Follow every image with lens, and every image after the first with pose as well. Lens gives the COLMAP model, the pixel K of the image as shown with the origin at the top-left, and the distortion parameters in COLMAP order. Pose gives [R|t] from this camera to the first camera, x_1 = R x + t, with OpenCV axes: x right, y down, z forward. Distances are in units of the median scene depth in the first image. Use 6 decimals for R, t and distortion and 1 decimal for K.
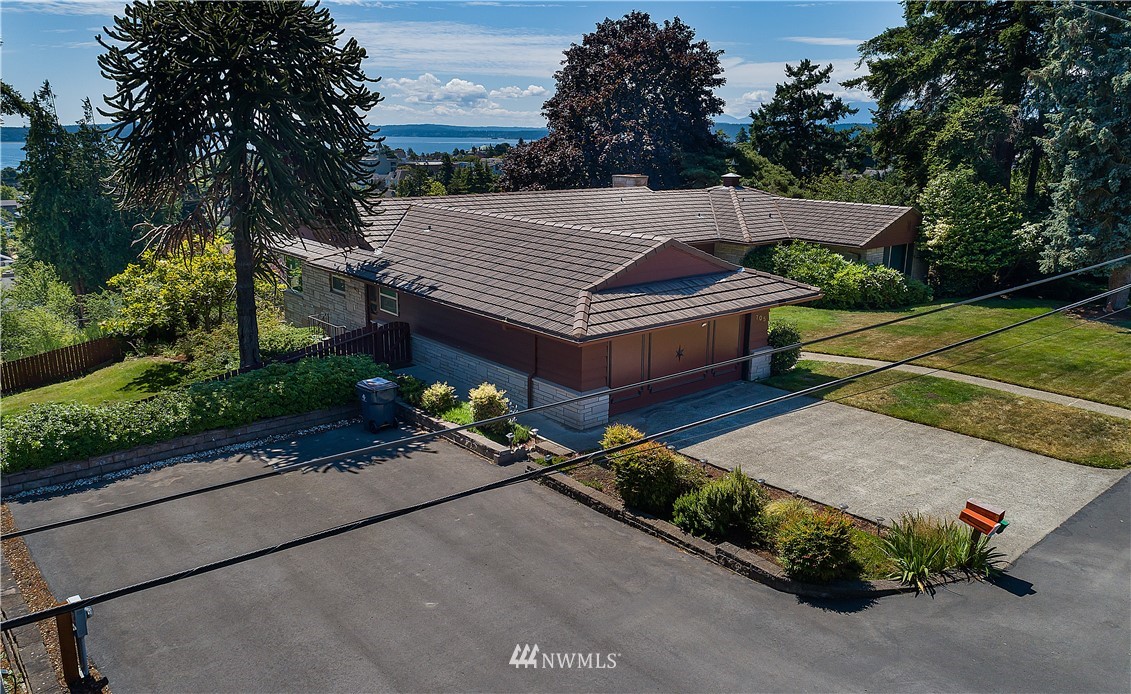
lens RADIAL K [[854.5, 0, 560.9], [0, 854.5, 345.7], [0, 0, 1]] dist [-0.022744, 0.002161]
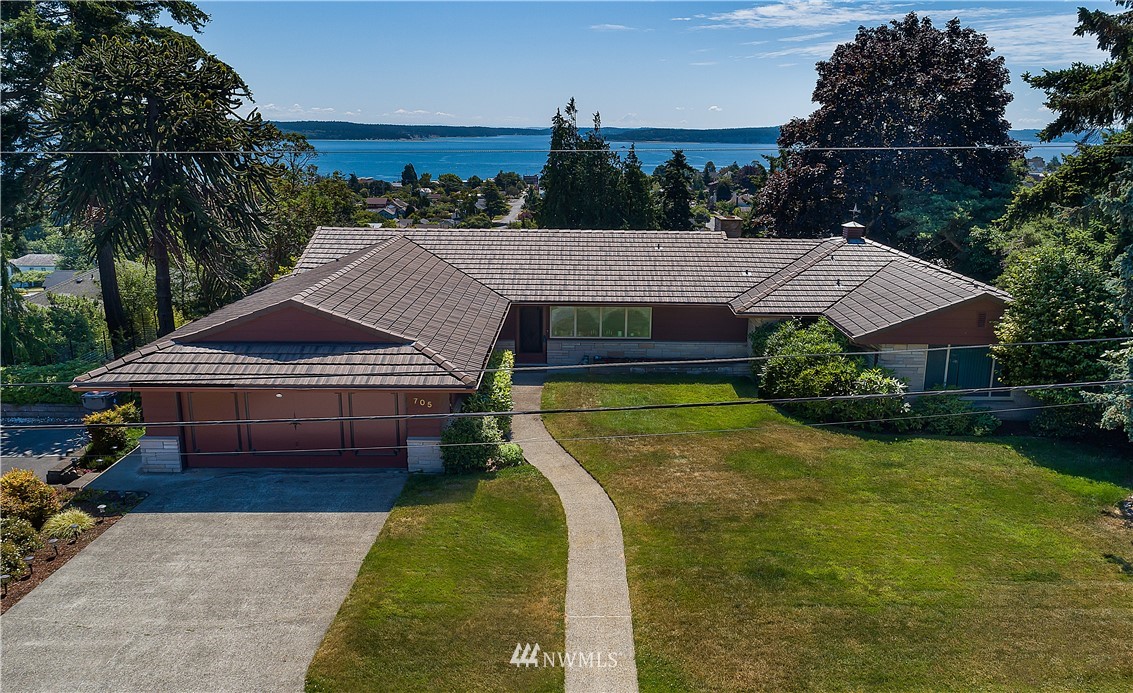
lens RADIAL K [[856.0, 0, 563.2], [0, 856.0, 348.5], [0, 0, 1]] dist [-0.022744, 0.002161]
pose [[0.783702, 0.153673, -0.601827, 0.973358], [-0.156491, 0.986507, 0.048115, -0.170138], [0.601100, 0.056473, 0.797176, 0.450928]]
